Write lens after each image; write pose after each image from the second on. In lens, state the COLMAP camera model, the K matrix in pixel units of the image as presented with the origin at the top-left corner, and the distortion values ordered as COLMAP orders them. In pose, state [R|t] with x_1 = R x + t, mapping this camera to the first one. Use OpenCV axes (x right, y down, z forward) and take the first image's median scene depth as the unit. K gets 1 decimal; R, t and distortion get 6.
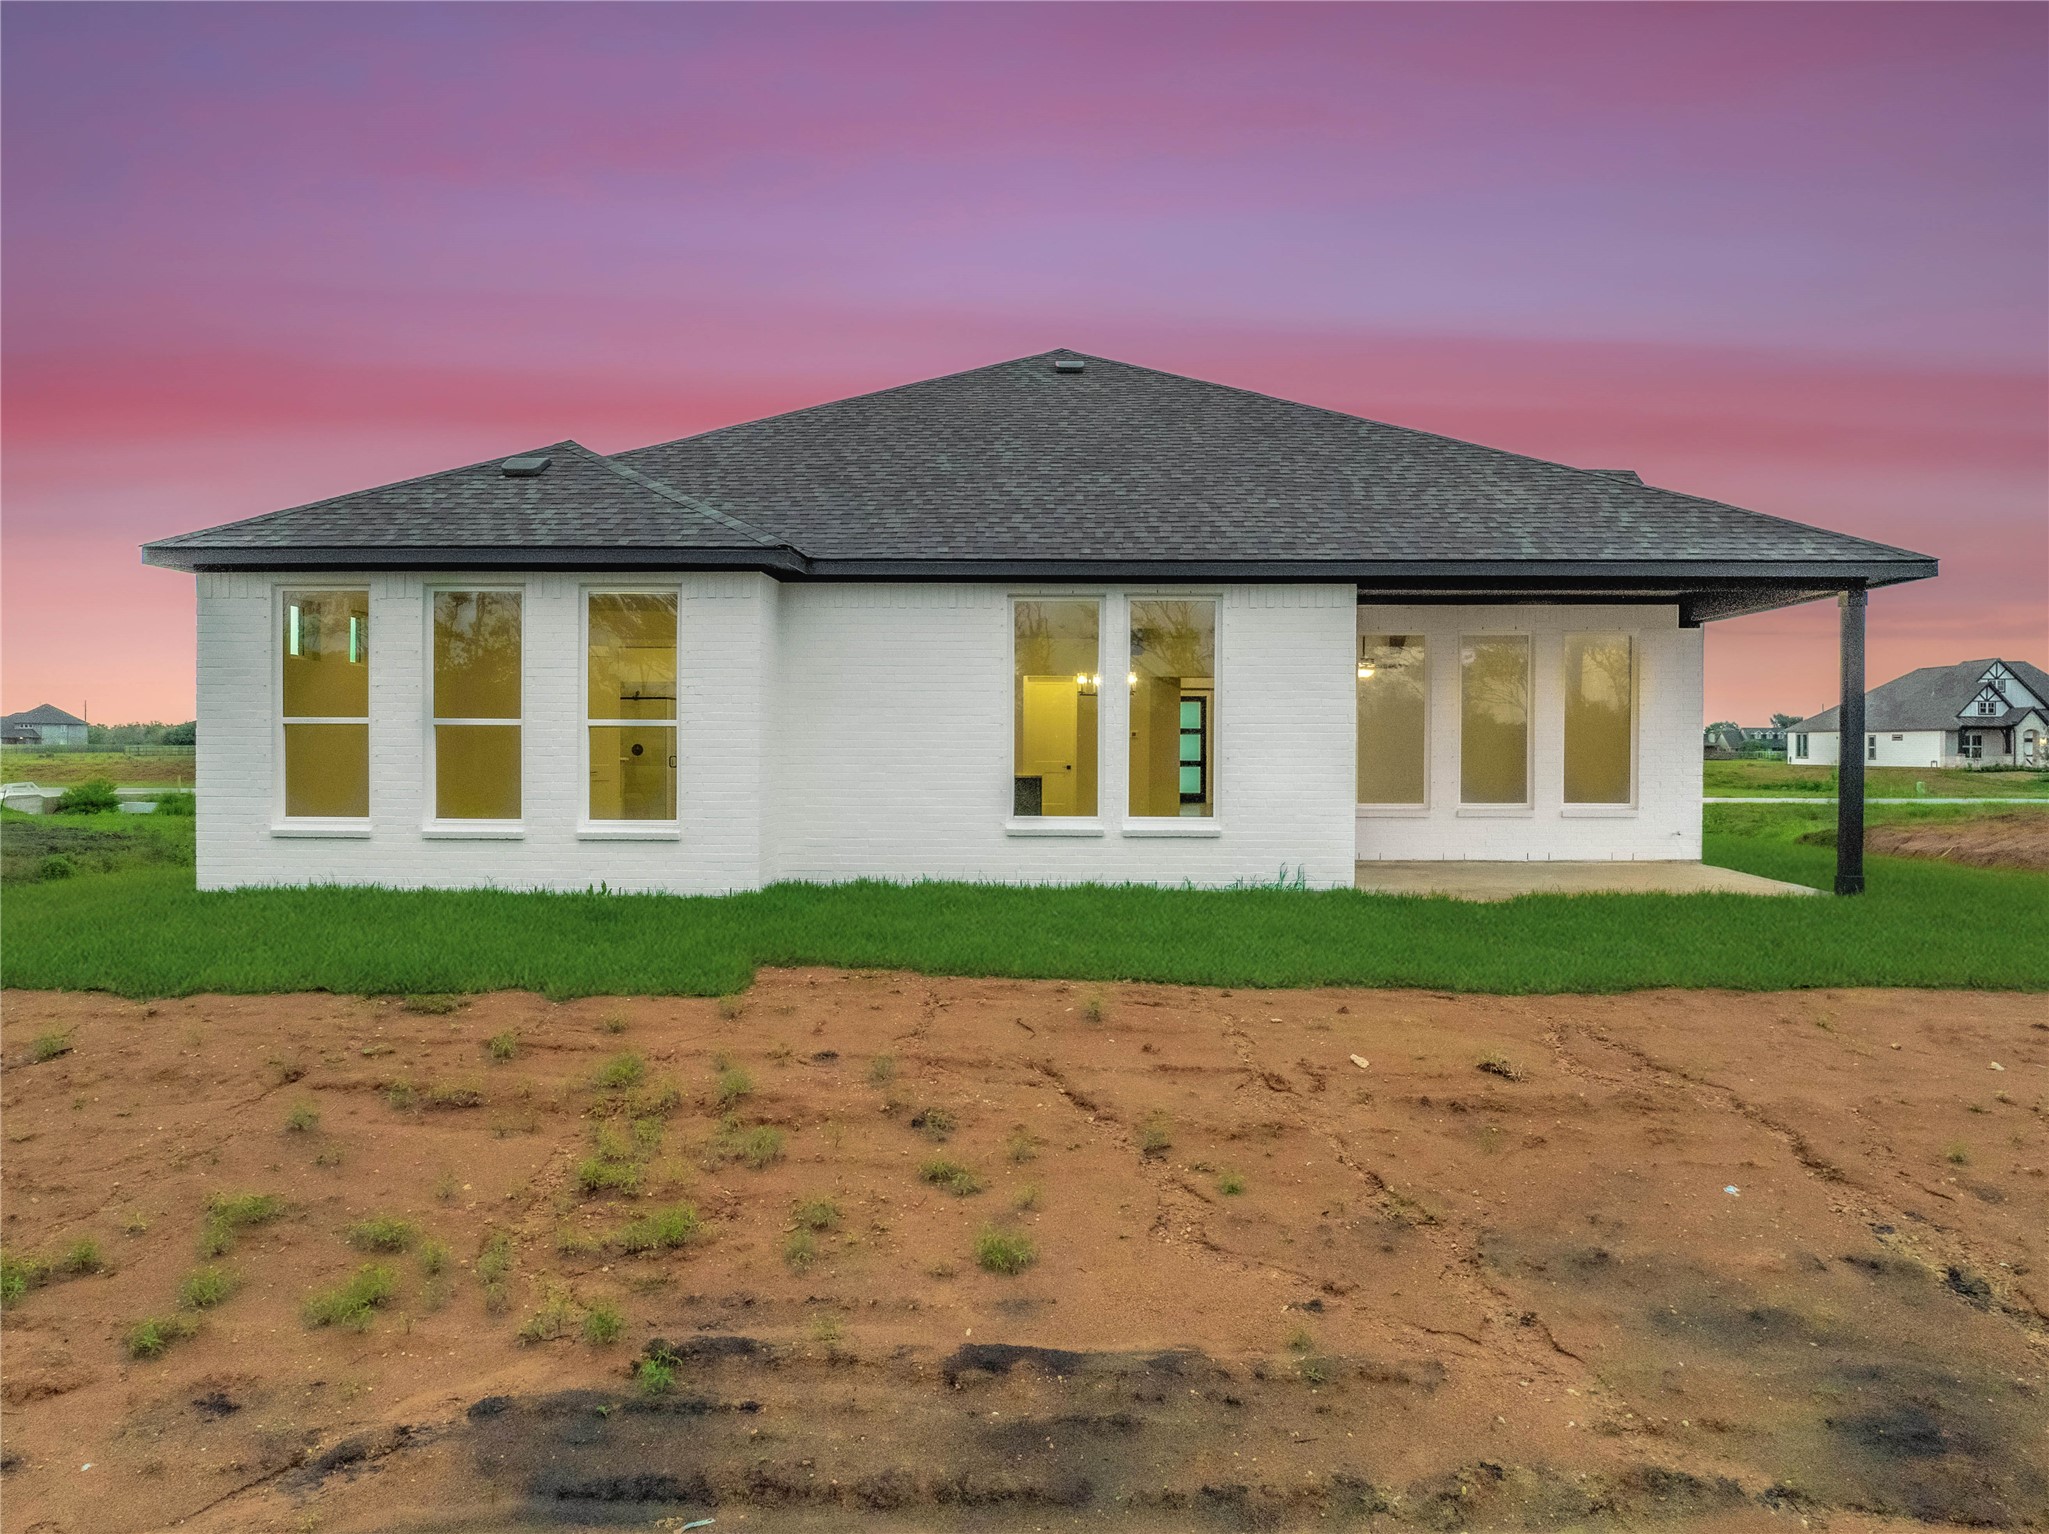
lens RADIAL K [[1461.9, 0, 1012.1], [0, 1461.9, 771.4], [0, 0, 1]] dist [-0.023050, -0.001126]
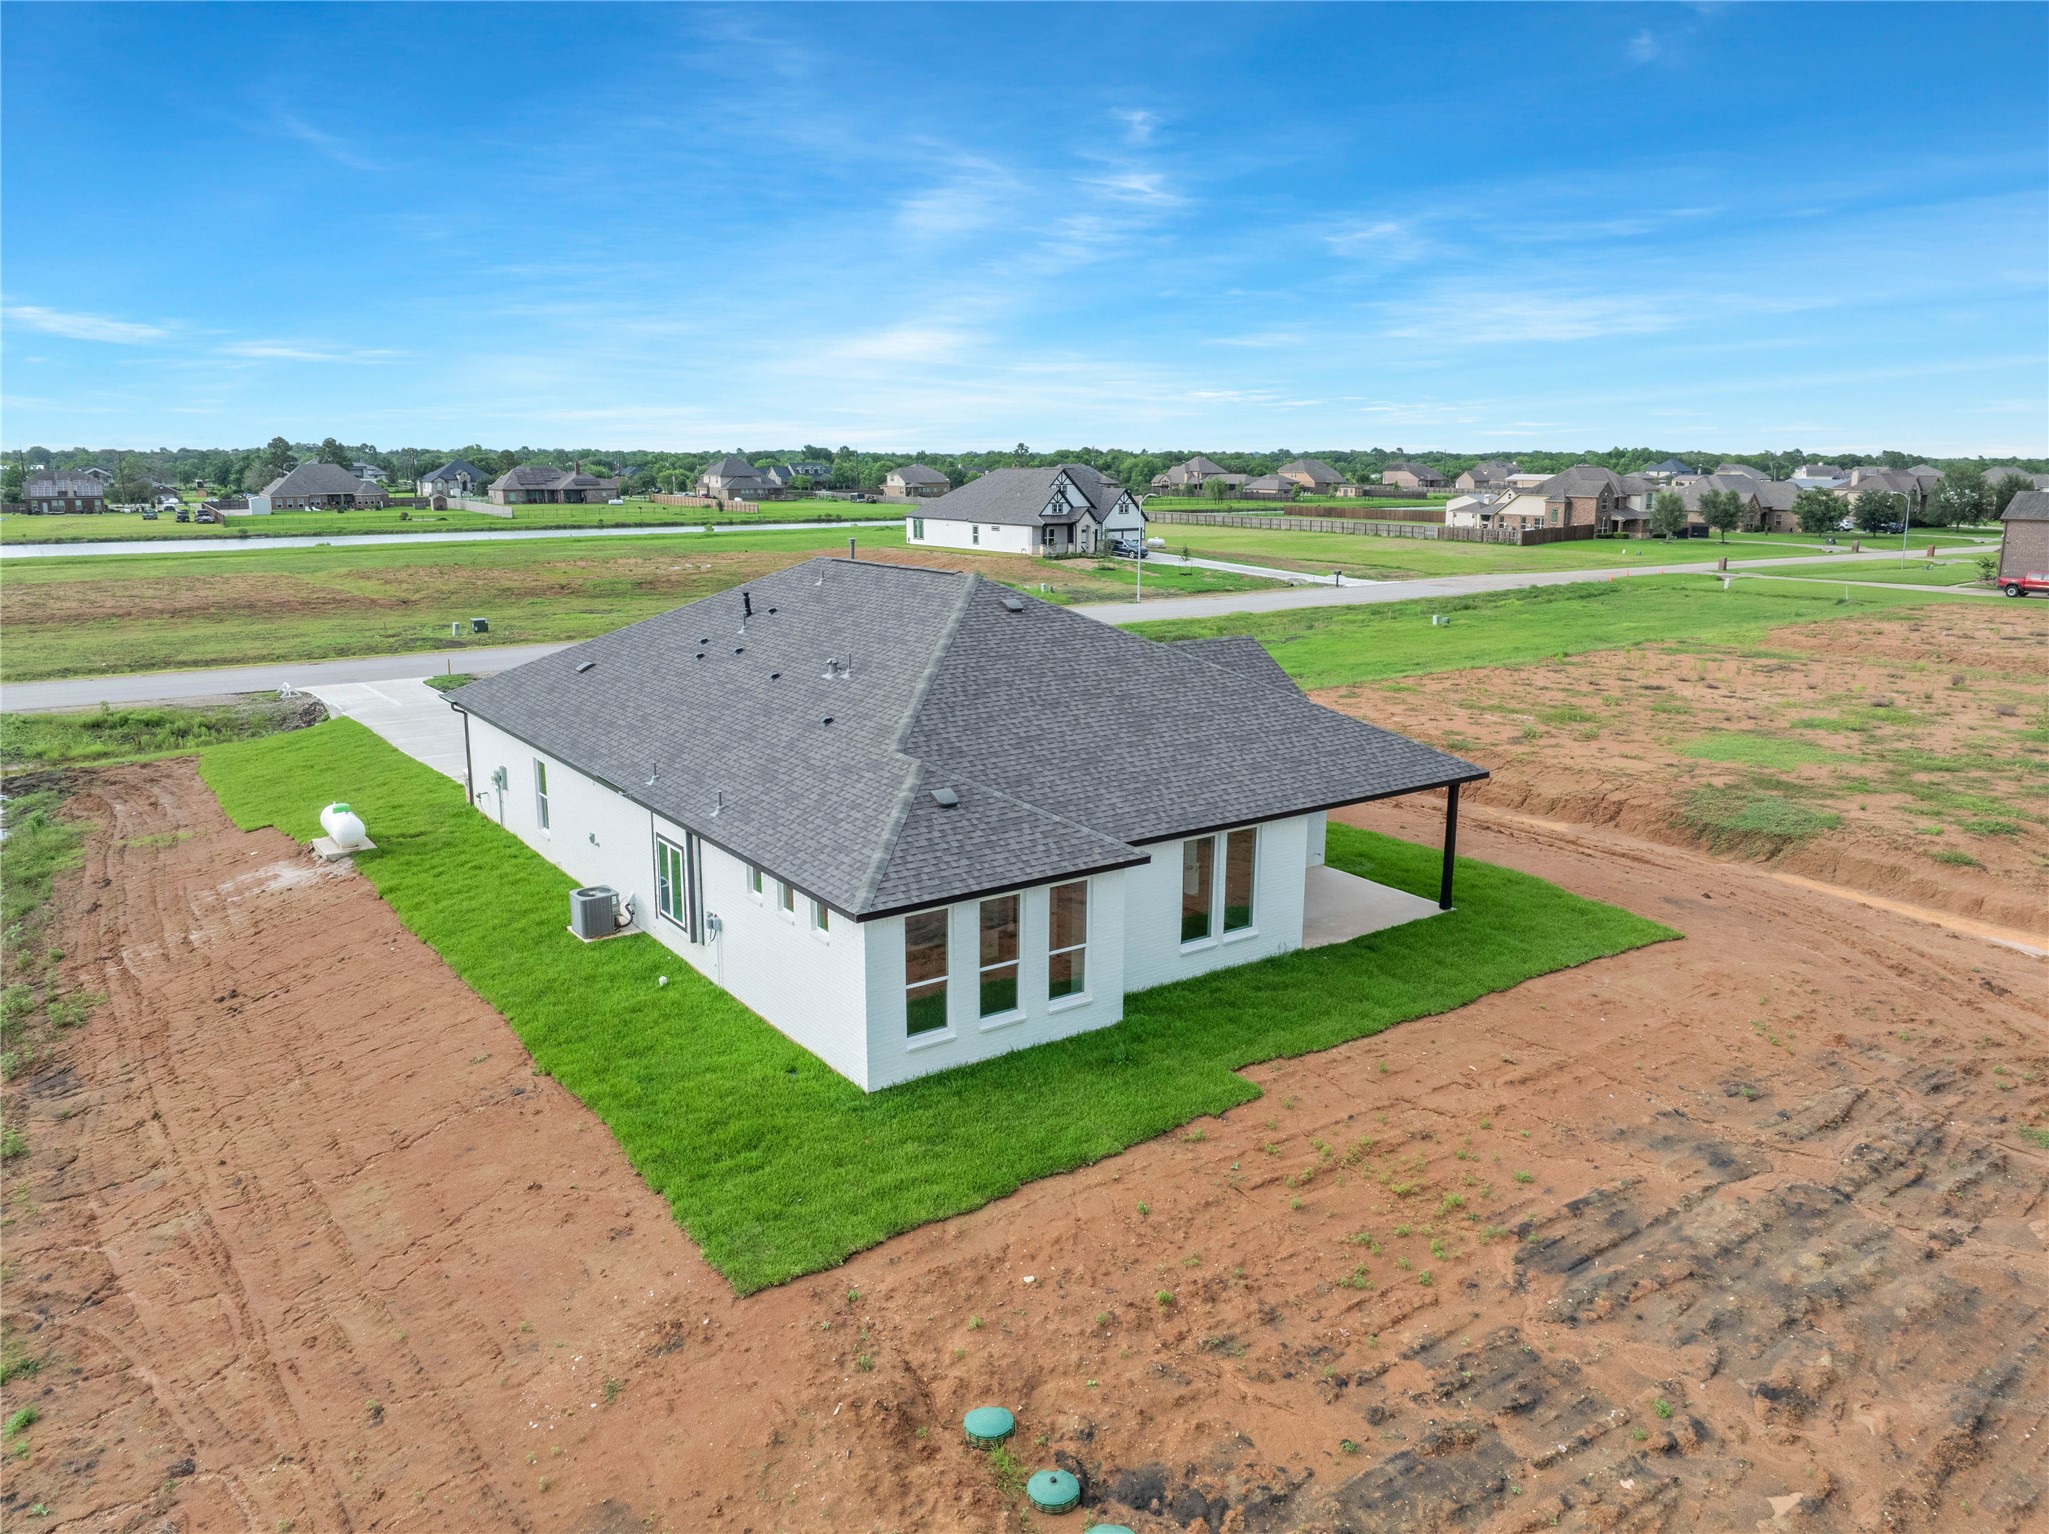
lens RADIAL K [[1461.9, 0, 1040.2], [0, 1461.9, 768.9], [0, 0, 1]] dist [-0.023050, -0.001126]
pose [[0.789283, -0.122272, 0.601733, -1.380556], [0.002298, 0.980554, 0.196235, -0.623503], [-0.614025, -0.153502, 0.774216, -0.389495]]
